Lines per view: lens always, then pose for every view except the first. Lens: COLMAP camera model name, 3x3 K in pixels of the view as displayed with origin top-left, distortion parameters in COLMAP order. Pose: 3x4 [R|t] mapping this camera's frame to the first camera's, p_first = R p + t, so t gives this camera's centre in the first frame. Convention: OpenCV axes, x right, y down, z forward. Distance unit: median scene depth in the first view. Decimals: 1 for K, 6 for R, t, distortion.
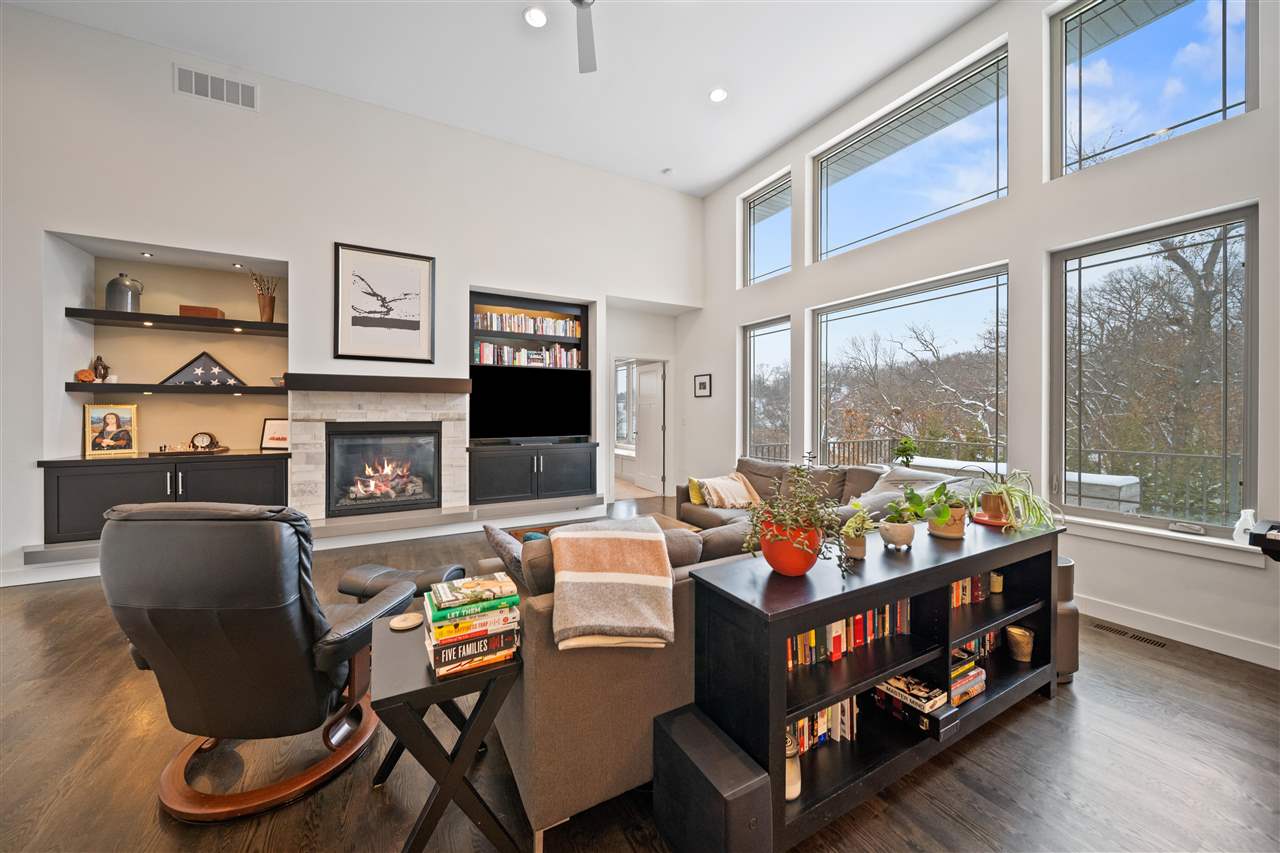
lens RADIAL K [[453.1, 0, 634.2], [0, 453.1, 414.9], [0, 0, 1]] dist [-0.002190, -0.000925]
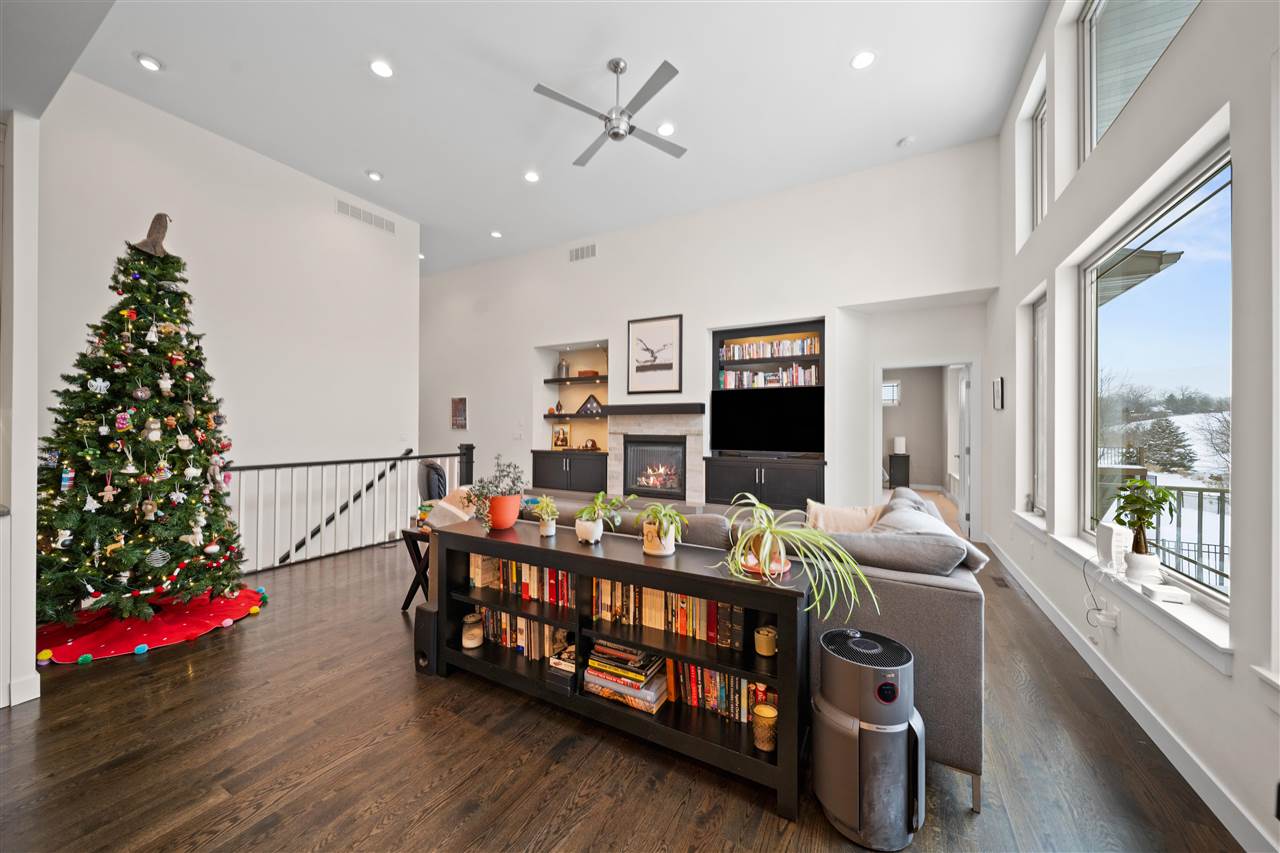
lens RADIAL K [[453.1, 0, 633.1], [0, 453.1, 423.3], [0, 0, 1]] dist [-0.002190, -0.000925]
pose [[0.529536, -0.004219, -0.848277, 0.640337], [-0.003439, 0.999969, -0.007120, -0.011957], [0.848281, 0.006687, 0.529505, 0.168895]]
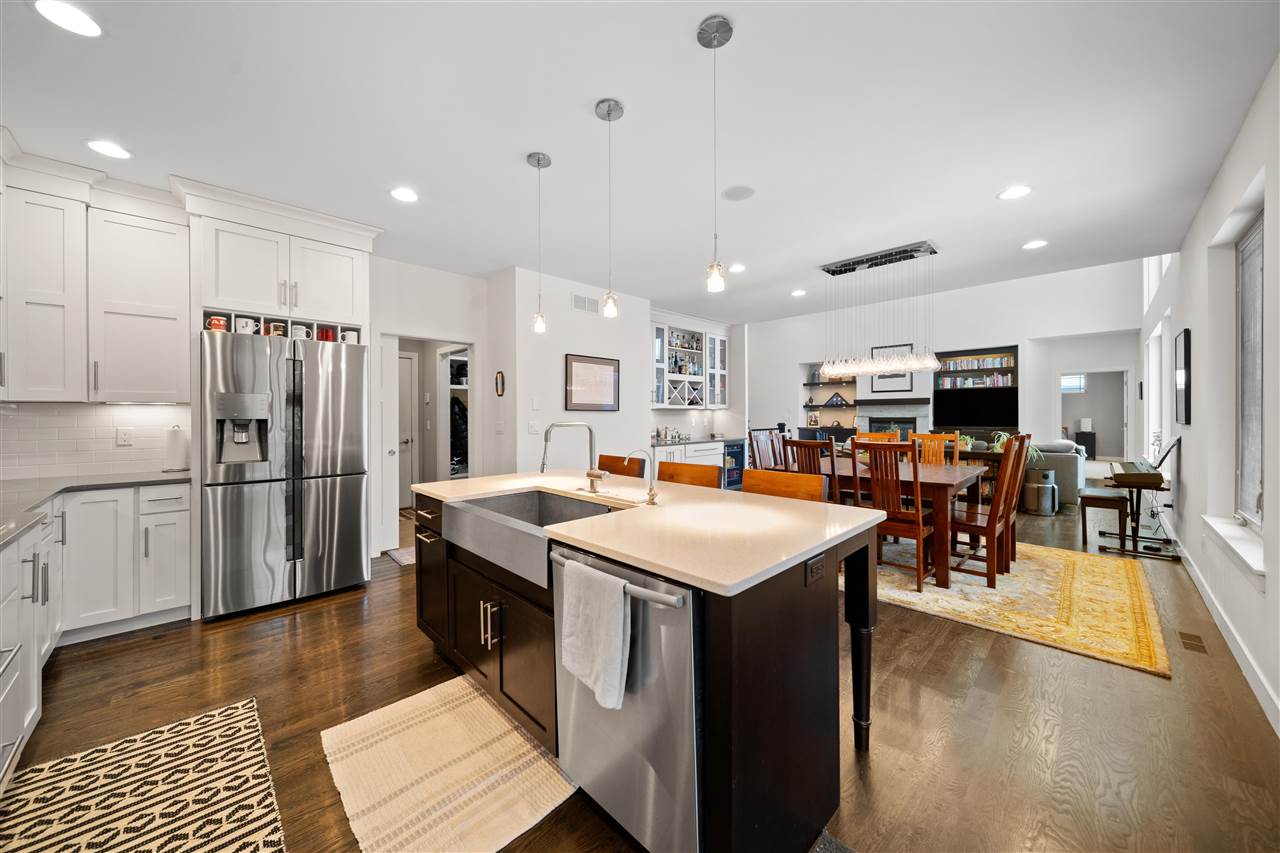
lens RADIAL K [[453.1, 0, 628.1], [0, 453.1, 414.6], [0, 0, 1]] dist [-0.002190, -0.000925]
pose [[0.261189, 0.000823, -0.965287, 1.363262], [0.007295, 0.999969, 0.002826, -0.016716], [0.965260, -0.007780, 0.261175, -0.943651]]
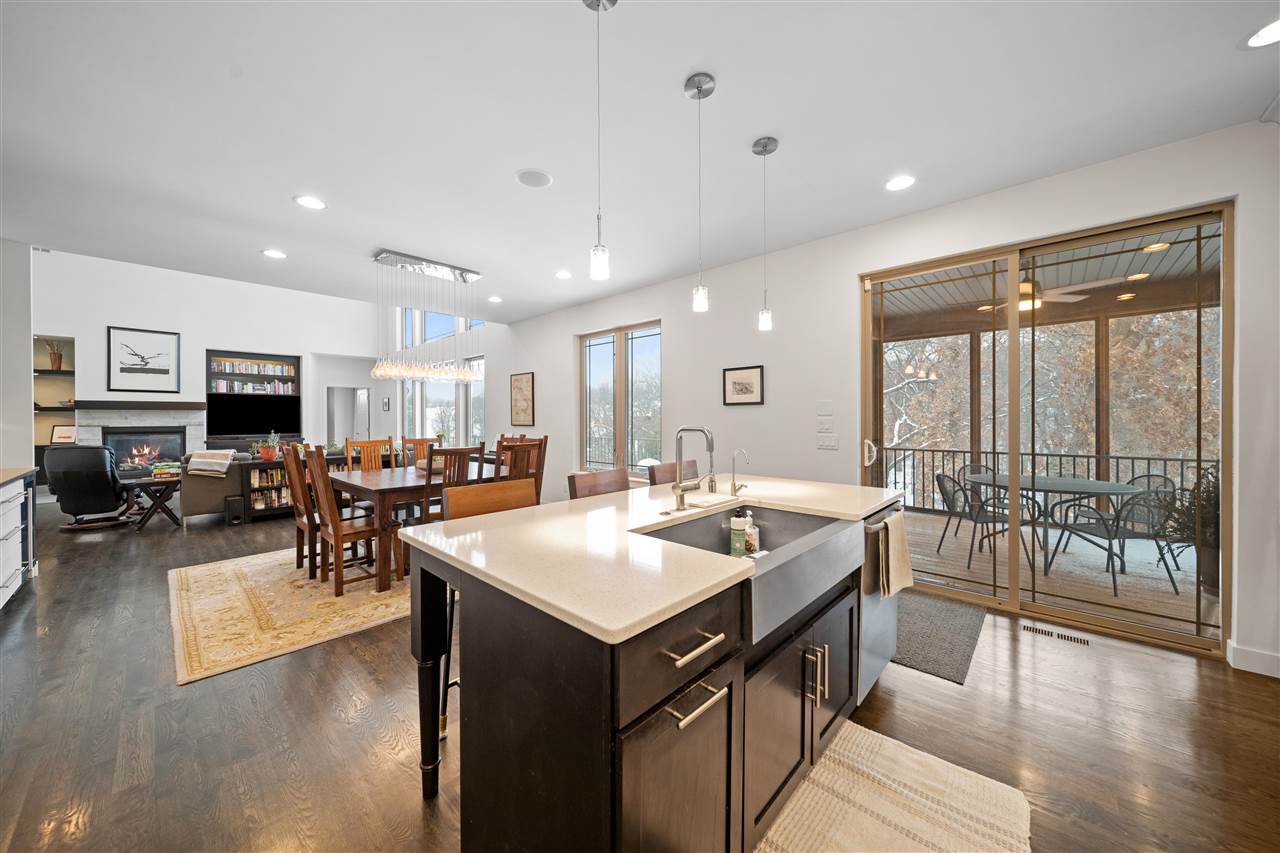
lens RADIAL K [[453.1, 0, 635.5], [0, 453.1, 423.4], [0, 0, 1]] dist [-0.002190, -0.000925]
pose [[0.950723, -0.006152, 0.309980, 0.713679], [0.003348, 0.999949, 0.009575, -0.007820], [-0.310023, -0.008066, 0.950695, -1.248482]]
